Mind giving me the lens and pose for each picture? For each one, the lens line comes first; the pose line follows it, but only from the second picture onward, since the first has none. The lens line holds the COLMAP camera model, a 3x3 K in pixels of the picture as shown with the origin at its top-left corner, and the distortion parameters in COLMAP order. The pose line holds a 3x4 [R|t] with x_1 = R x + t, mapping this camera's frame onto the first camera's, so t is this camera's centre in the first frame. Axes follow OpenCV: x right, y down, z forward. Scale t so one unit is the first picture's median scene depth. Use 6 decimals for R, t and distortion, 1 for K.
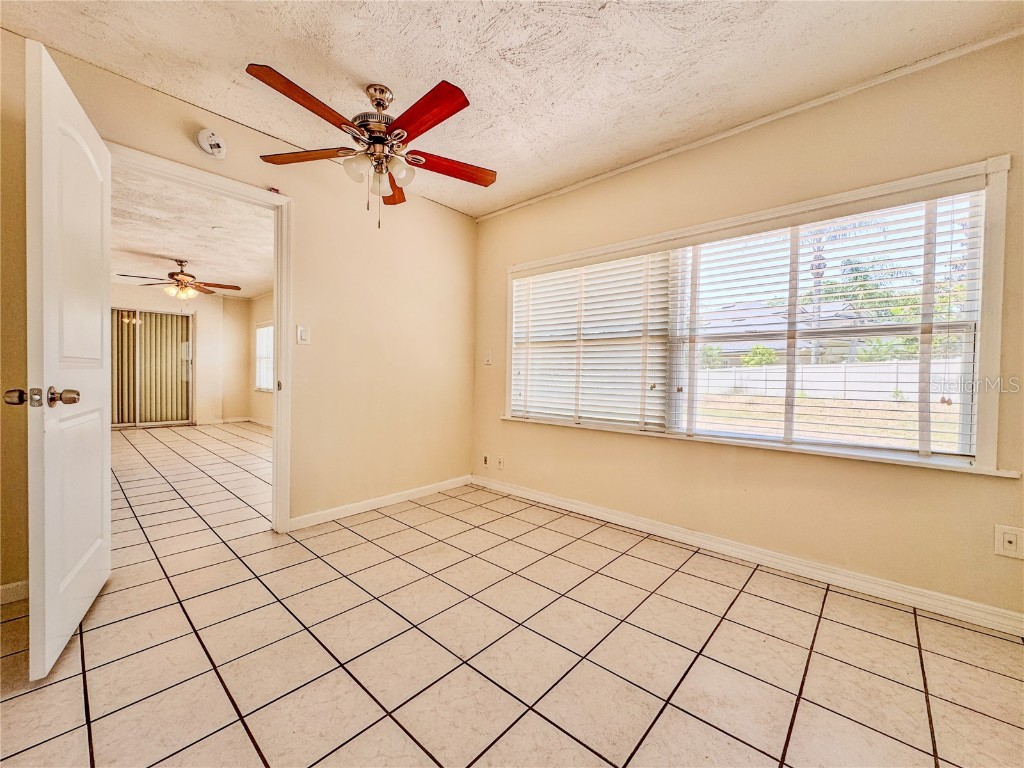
lens RADIAL K [[415.6, 0, 509.7], [0, 415.6, 376.7], [0, 0, 1]] dist [-0.000840, -0.000339]
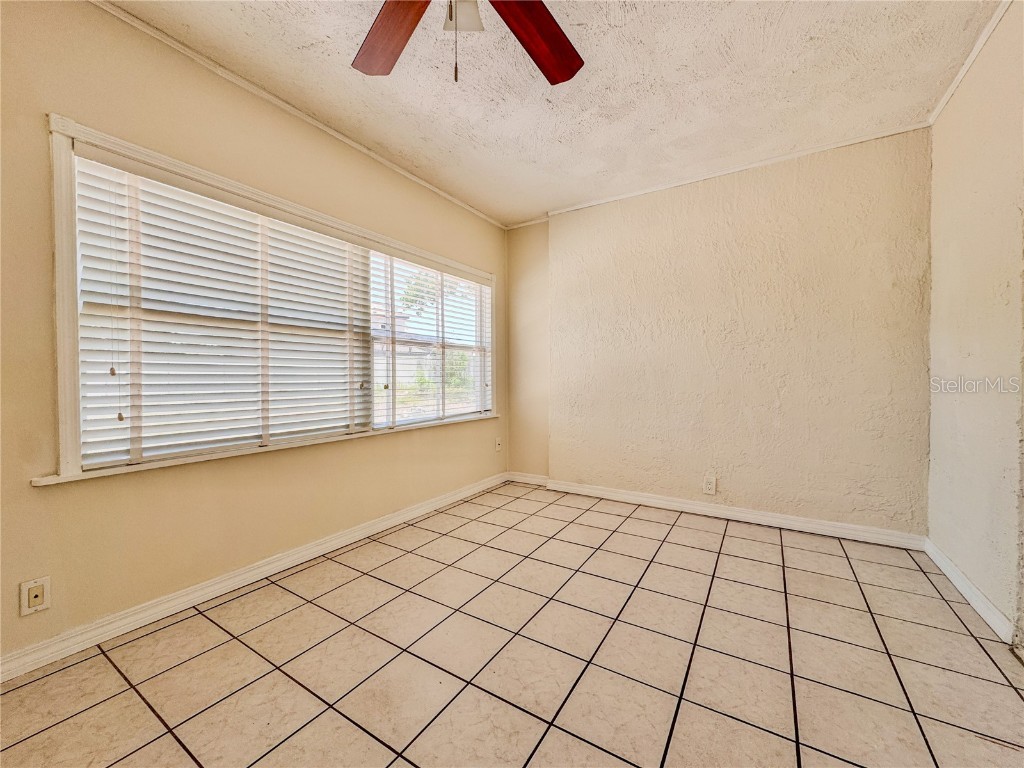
lens RADIAL K [[415.6, 0, 509.7], [0, 415.6, 376.7], [0, 0, 1]] dist [-0.000840, -0.000339]
pose [[-0.181784, -0.016977, 0.983192, -1.005671], [0.002857, 0.999838, 0.017793, -0.019618], [-0.983334, 0.006044, -0.181706, 1.271393]]
